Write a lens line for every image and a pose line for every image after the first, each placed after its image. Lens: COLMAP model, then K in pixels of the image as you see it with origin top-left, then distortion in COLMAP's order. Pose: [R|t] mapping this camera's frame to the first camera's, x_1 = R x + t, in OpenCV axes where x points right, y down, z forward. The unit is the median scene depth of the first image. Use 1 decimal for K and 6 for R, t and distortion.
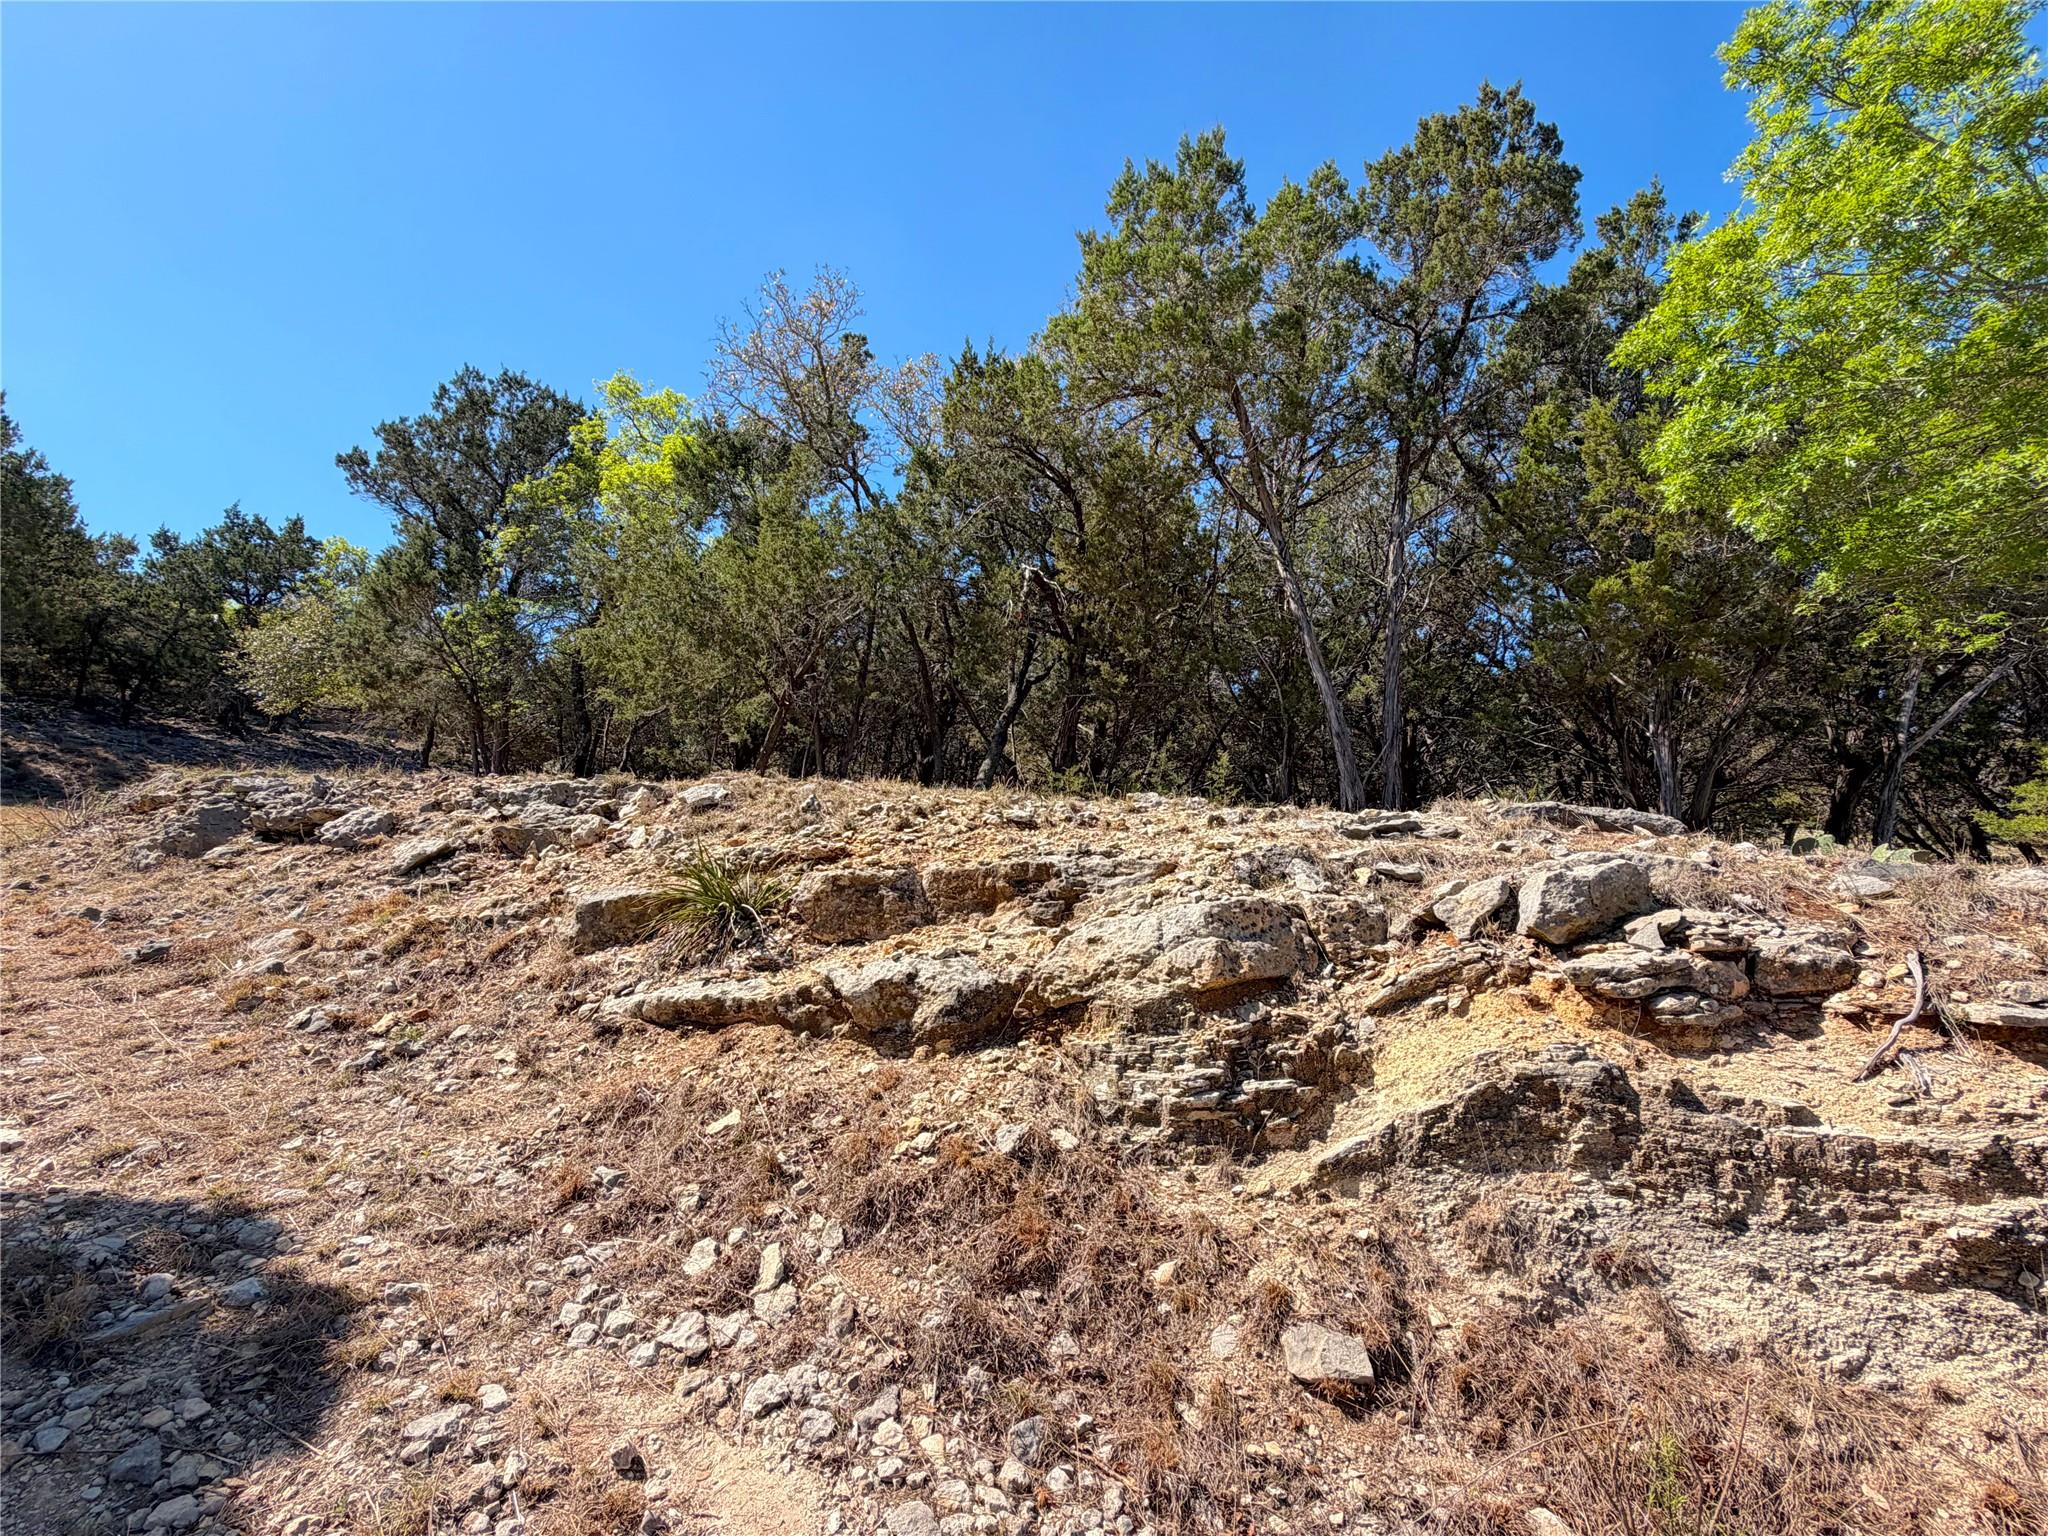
lens RADIAL K [[947.5, 0, 1024.0], [0, 947.5, 768.0], [0, 0, 1]] dist [-0.000058, 0.000634]
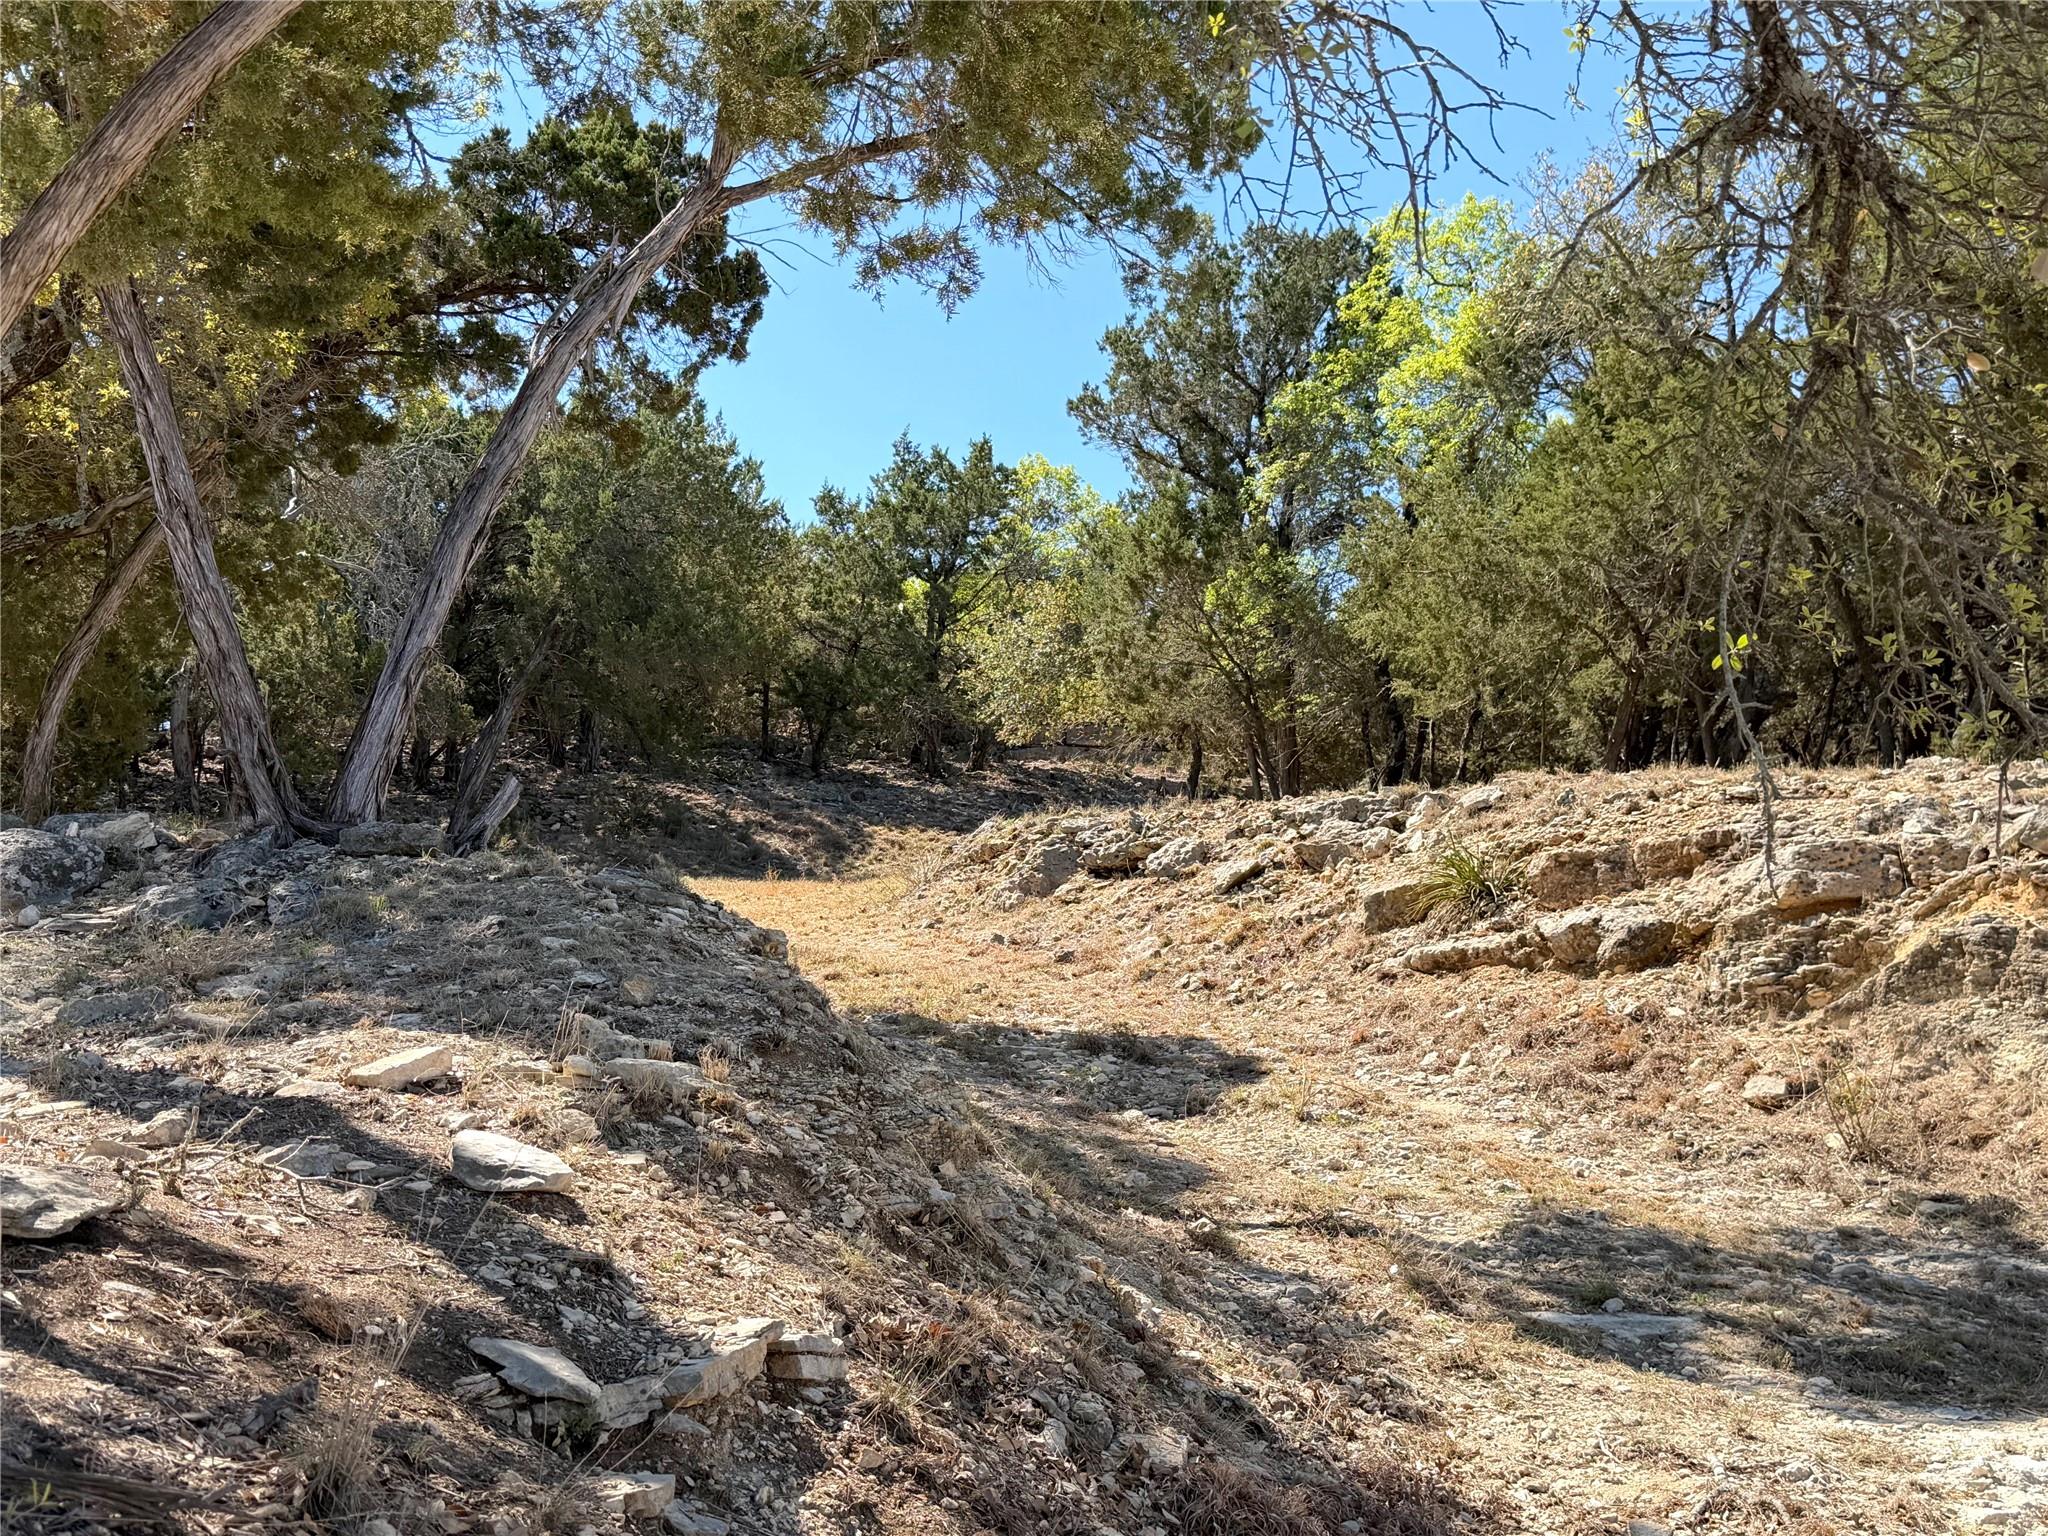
lens RADIAL K [[2263.0, 0, 1021.1], [0, 2263.0, 776.4], [0, 0, 1]] dist [0.205347, -0.461841]
pose [[0.810070, -0.082880, -0.580447, 1.069836], [0.086577, 0.996016, -0.021391, 0.025013], [0.579907, -0.032925, 0.814017, -1.975015]]
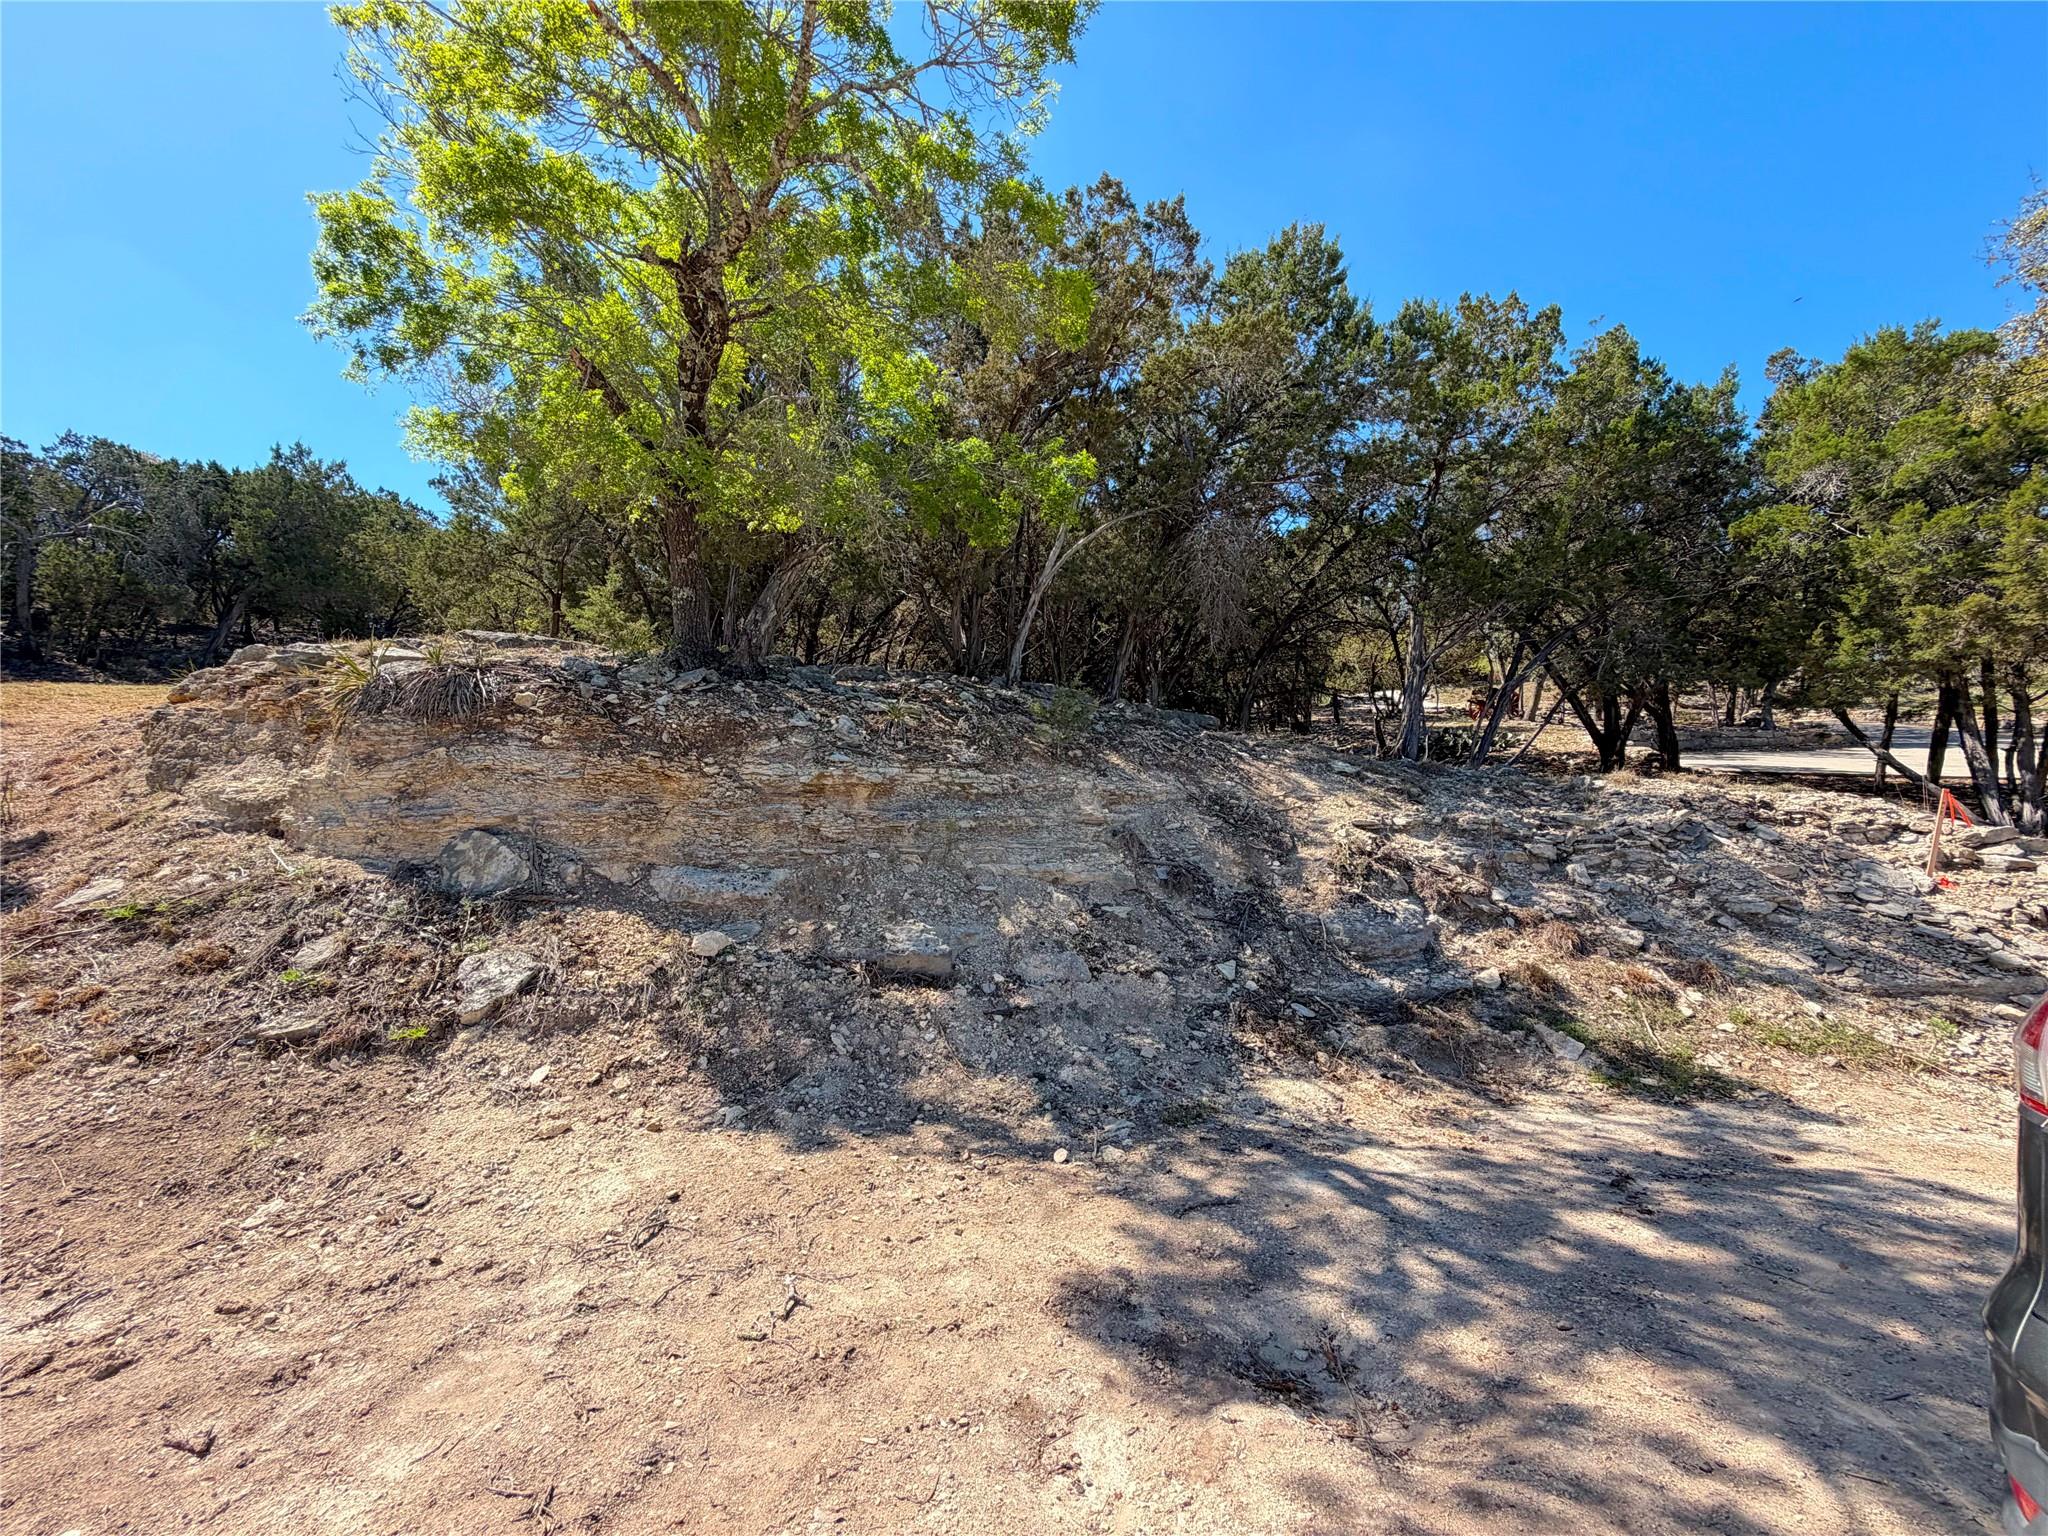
lens RADIAL K [[810.1, 0, 1019.0], [0, 810.1, 769.3], [0, 0, 1]] dist [0.000420, 0.000159]
pose [[0.947663, -0.001105, -0.319271, 2.825812], [0.040160, 0.992464, 0.115767, 0.226099], [0.316737, -0.122530, 0.940566, -0.380152]]
